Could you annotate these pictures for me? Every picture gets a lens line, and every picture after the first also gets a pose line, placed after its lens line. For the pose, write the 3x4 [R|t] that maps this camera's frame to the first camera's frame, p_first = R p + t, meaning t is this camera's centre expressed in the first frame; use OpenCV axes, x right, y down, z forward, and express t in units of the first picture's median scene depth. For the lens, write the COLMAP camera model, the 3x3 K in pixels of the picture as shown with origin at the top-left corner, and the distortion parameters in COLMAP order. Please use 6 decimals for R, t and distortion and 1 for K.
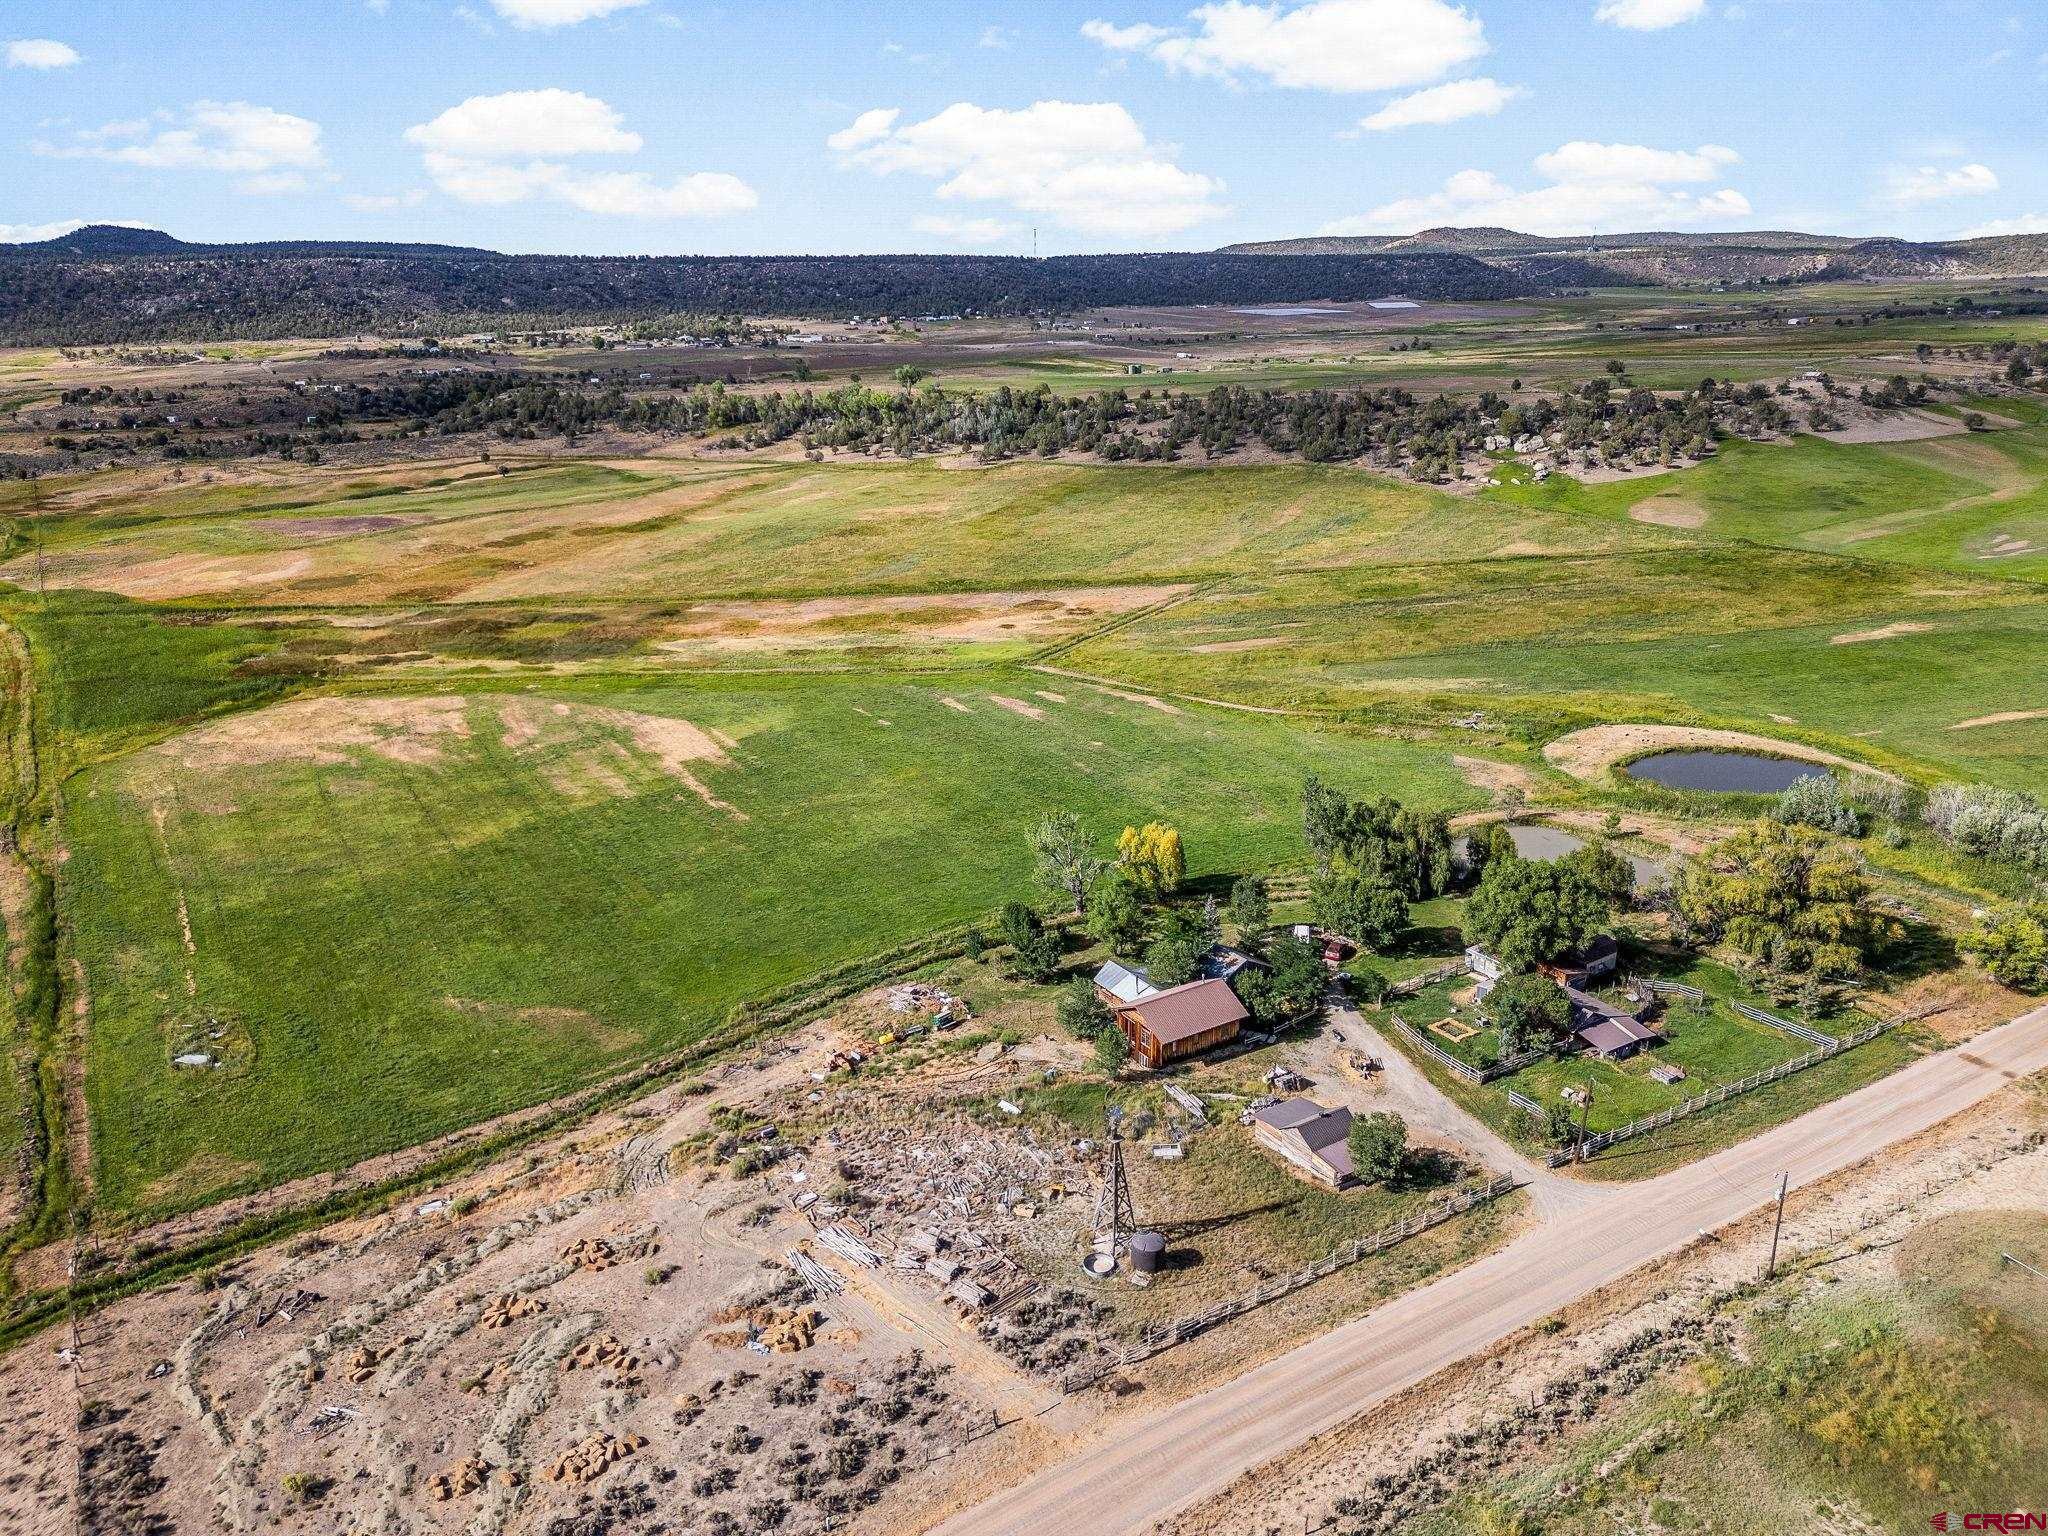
lens RADIAL K [[1454.2, 0, 1024.0], [0, 1454.2, 768.0], [0, 0, 1]] dist [0.085981, -0.098364]
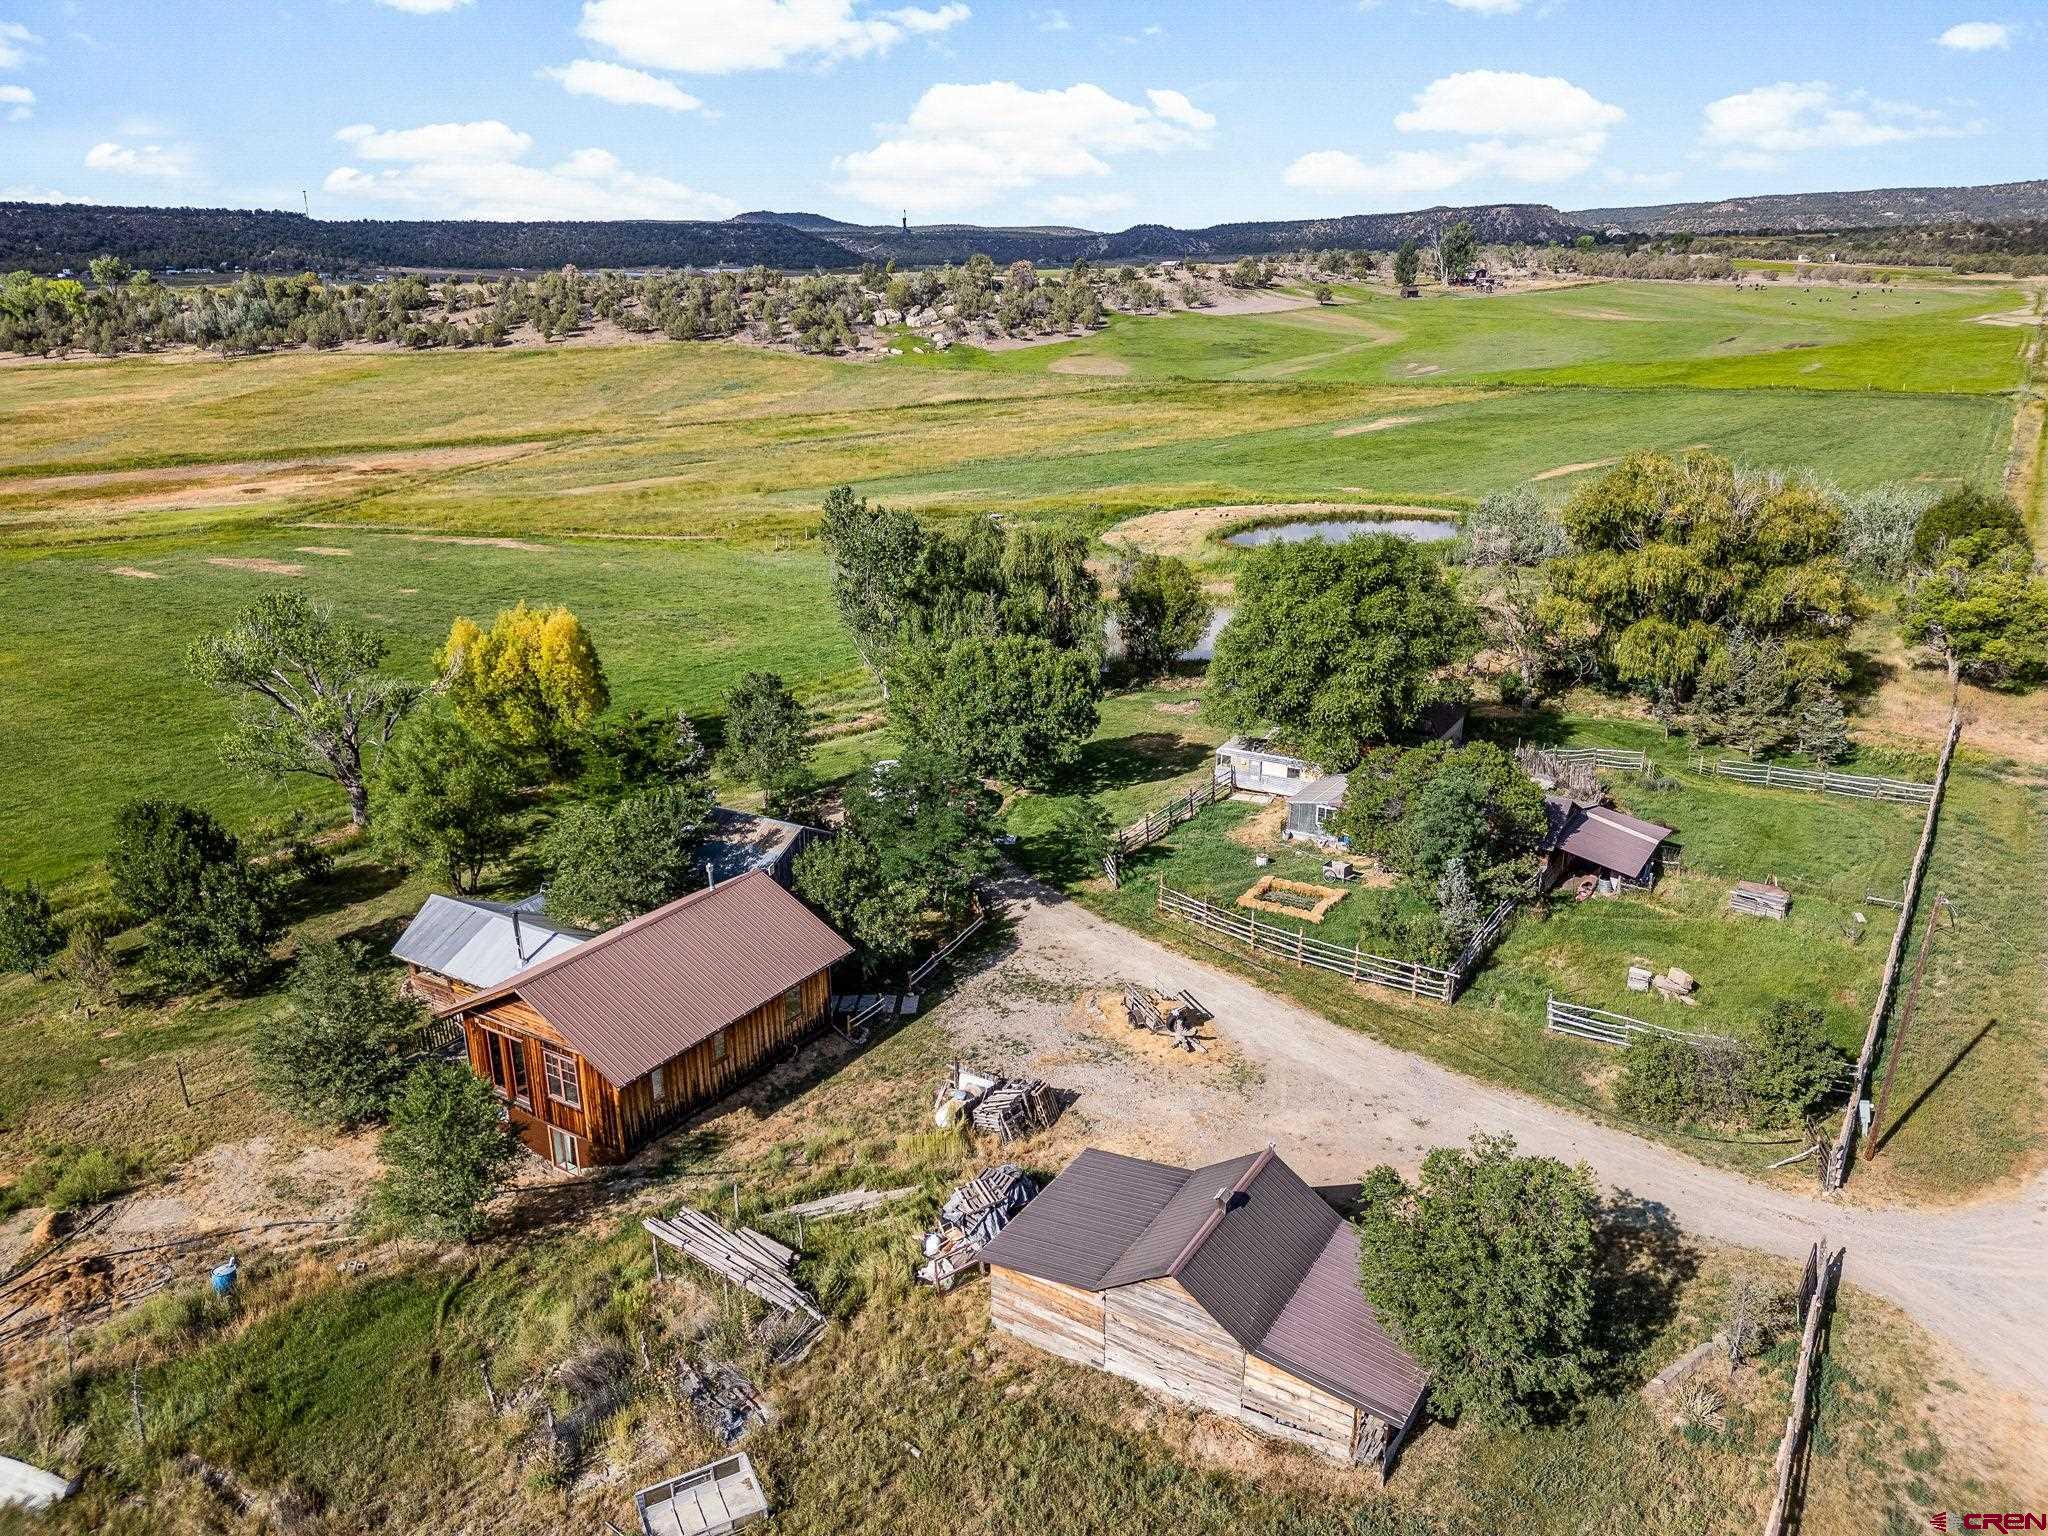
lens RADIAL K [[1454.2, 0, 1024.0], [0, 1454.2, 768.0], [0, 0, 1]] dist [0.085981, -0.098364]
pose [[0.909038, -0.137524, 0.393367, 0.046064], [0.137908, 0.990065, 0.027442, 0.097200], [-0.393233, 0.029302, 0.918972, 0.523846]]
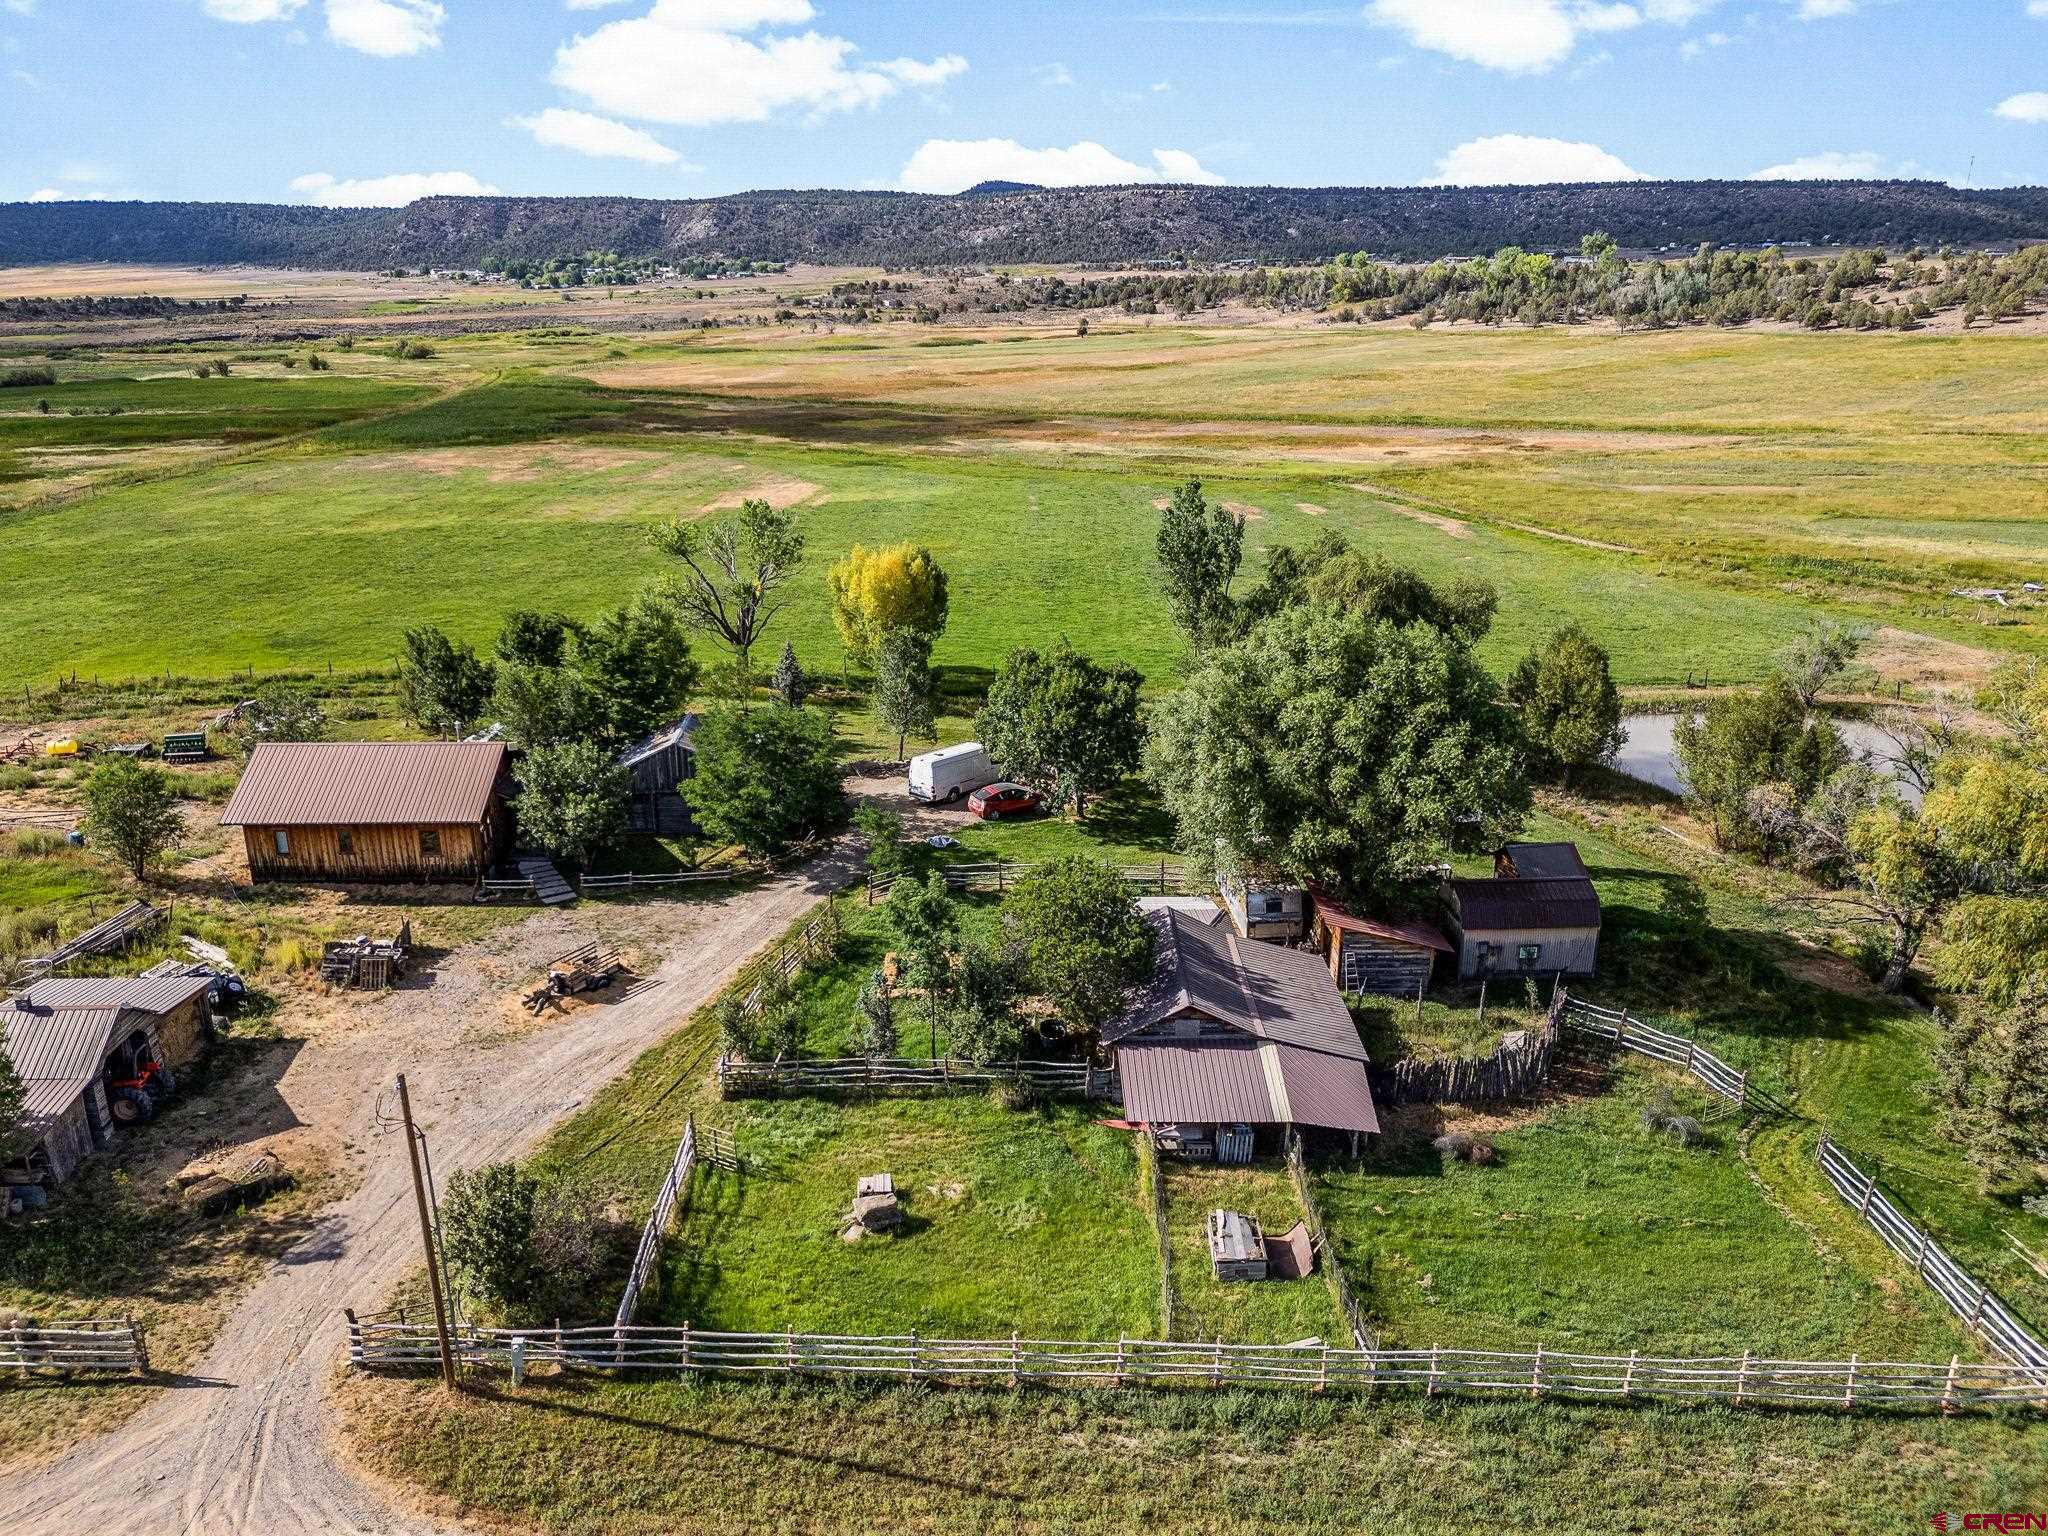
lens RADIAL K [[1454.2, 0, 1024.0], [0, 1454.2, 768.0], [0, 0, 1]] dist [0.085981, -0.098364]
pose [[0.849904, 0.174626, -0.497160, 0.412918], [-0.167707, 0.984072, 0.058955, 0.080082], [0.499537, 0.033271, 0.865653, 0.559516]]
